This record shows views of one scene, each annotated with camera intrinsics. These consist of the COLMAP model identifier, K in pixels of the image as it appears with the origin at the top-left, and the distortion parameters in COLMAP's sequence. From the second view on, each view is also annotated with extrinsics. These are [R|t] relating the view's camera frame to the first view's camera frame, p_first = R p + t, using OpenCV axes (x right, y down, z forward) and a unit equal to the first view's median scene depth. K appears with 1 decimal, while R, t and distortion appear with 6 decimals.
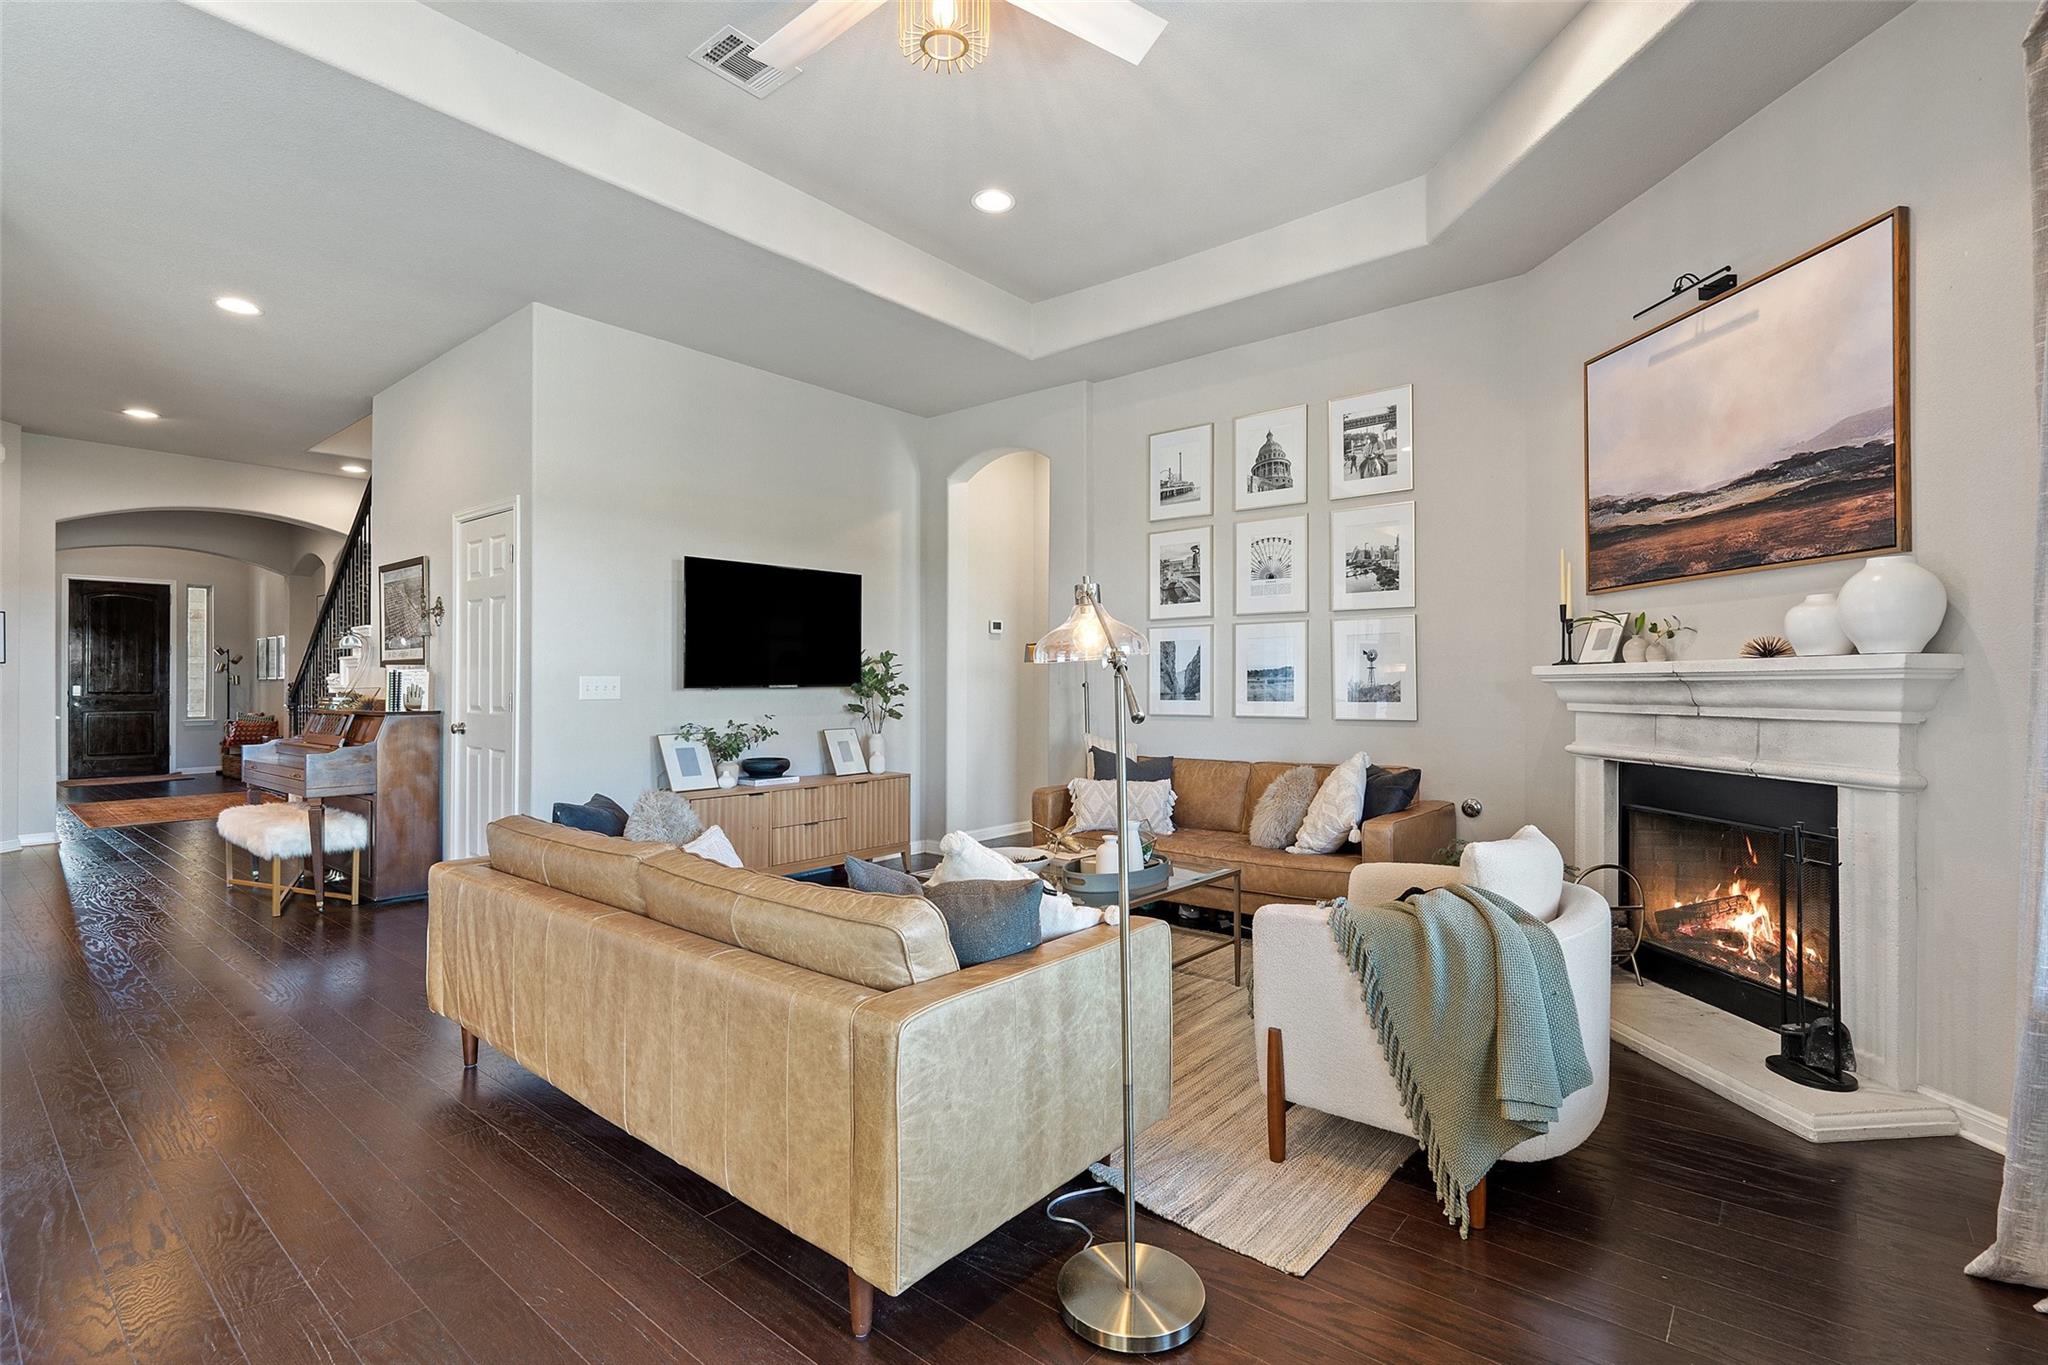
lens RADIAL K [[940.4, 0, 1032.5], [0, 940.4, 689.6], [0, 0, 1]] dist [-0.001525, 0.000771]
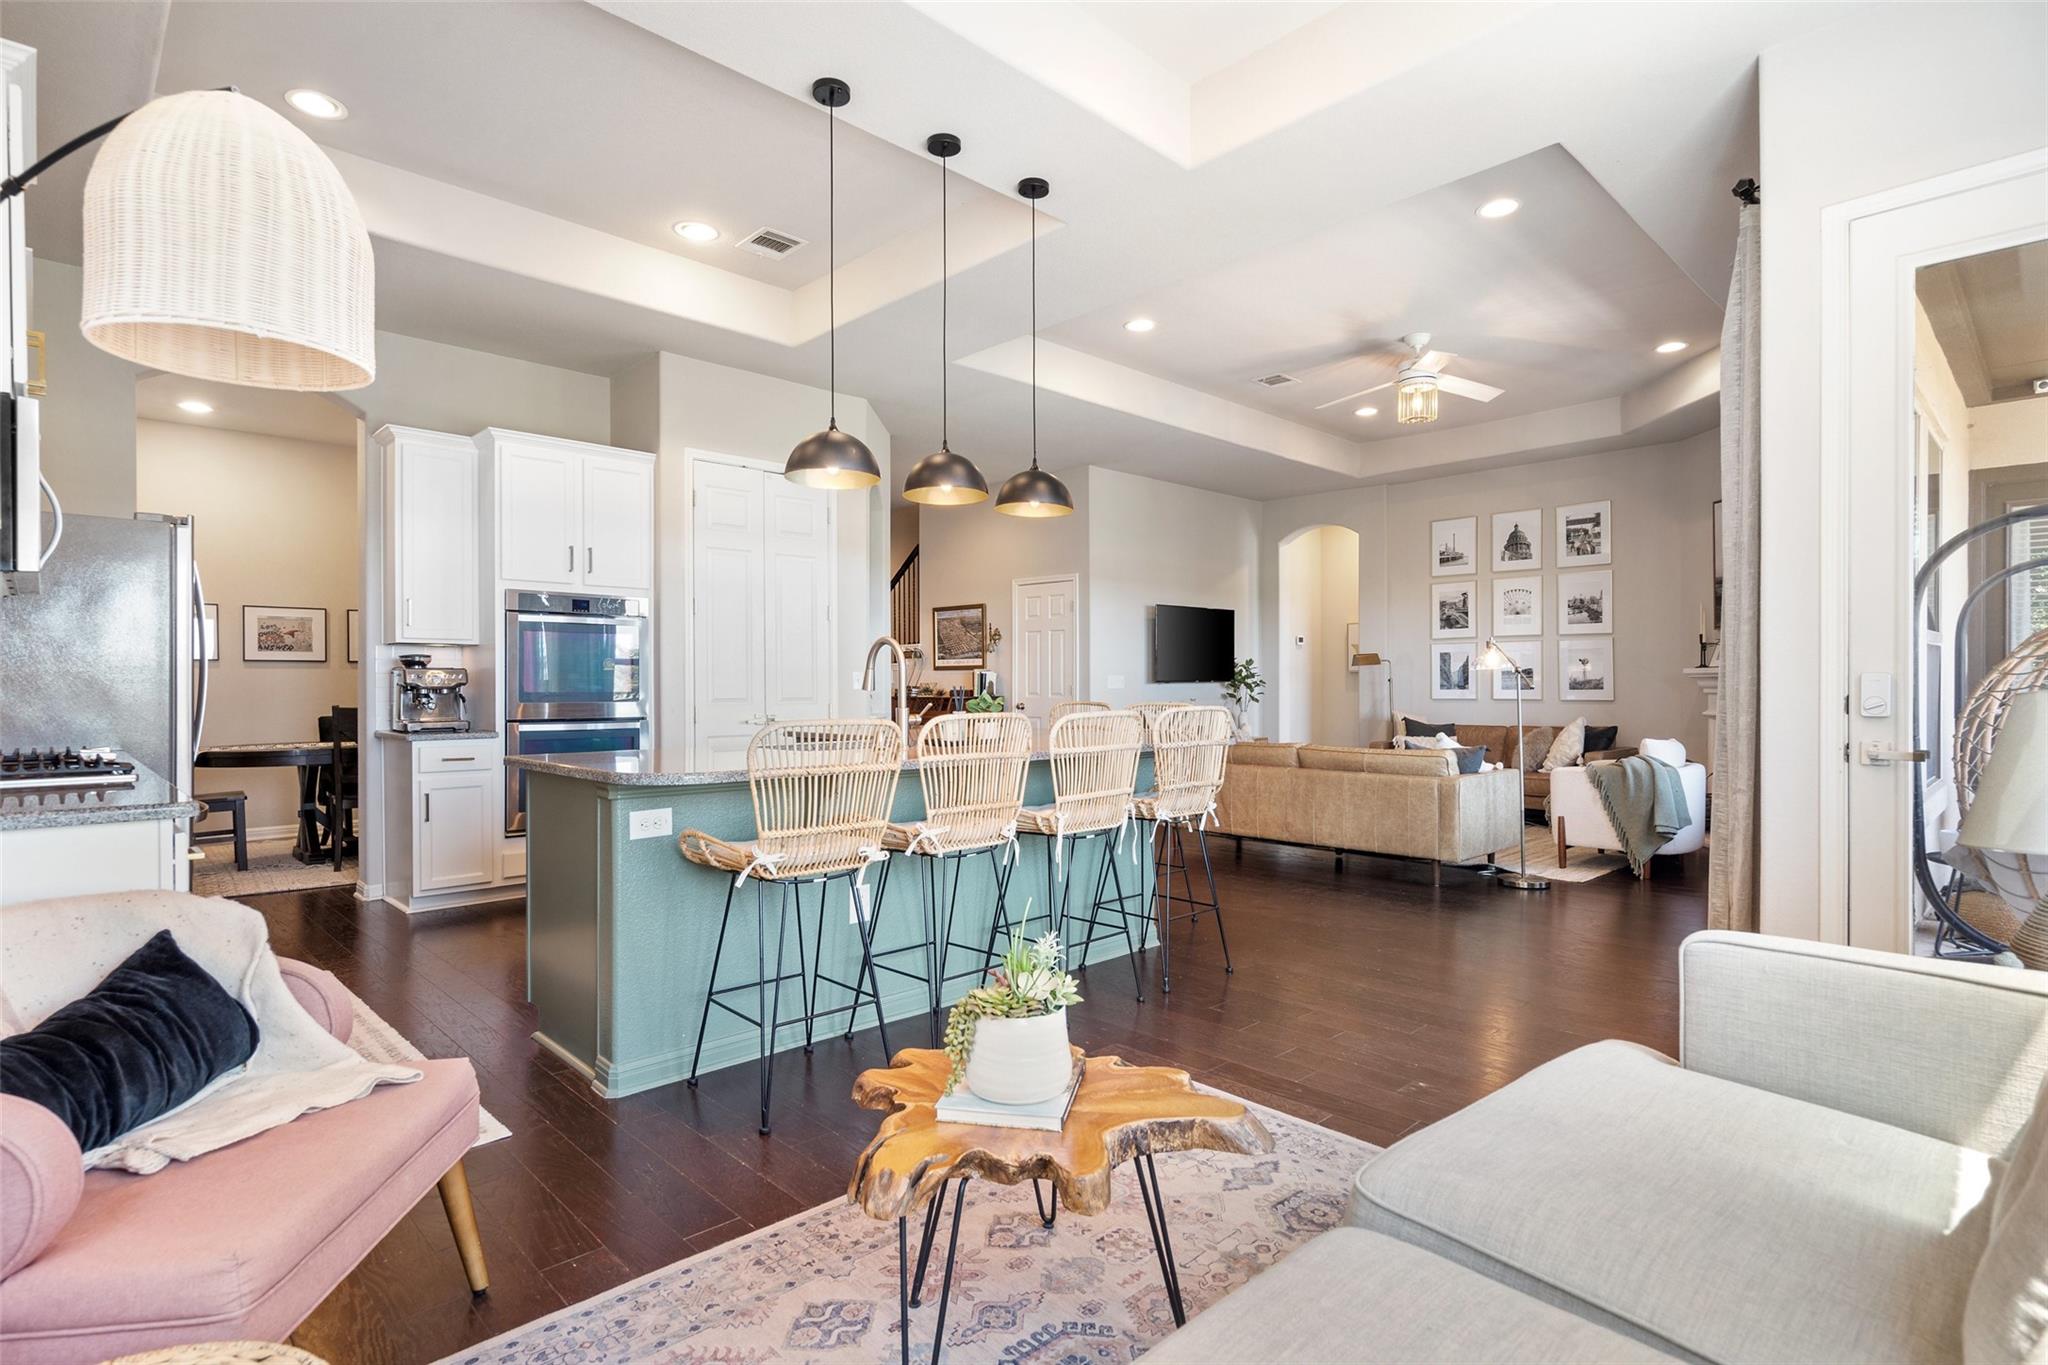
lens RADIAL K [[1019.4, 0, 1030.5], [0, 1019.4, 690.6], [0, 0, 1]] dist [0.002025, 0.000192]
pose [[0.993540, -0.001115, -0.113474, -0.394285], [0.001278, 0.999998, 0.001363, 0.010646], [0.113472, -0.001500, 0.993540, -0.873474]]
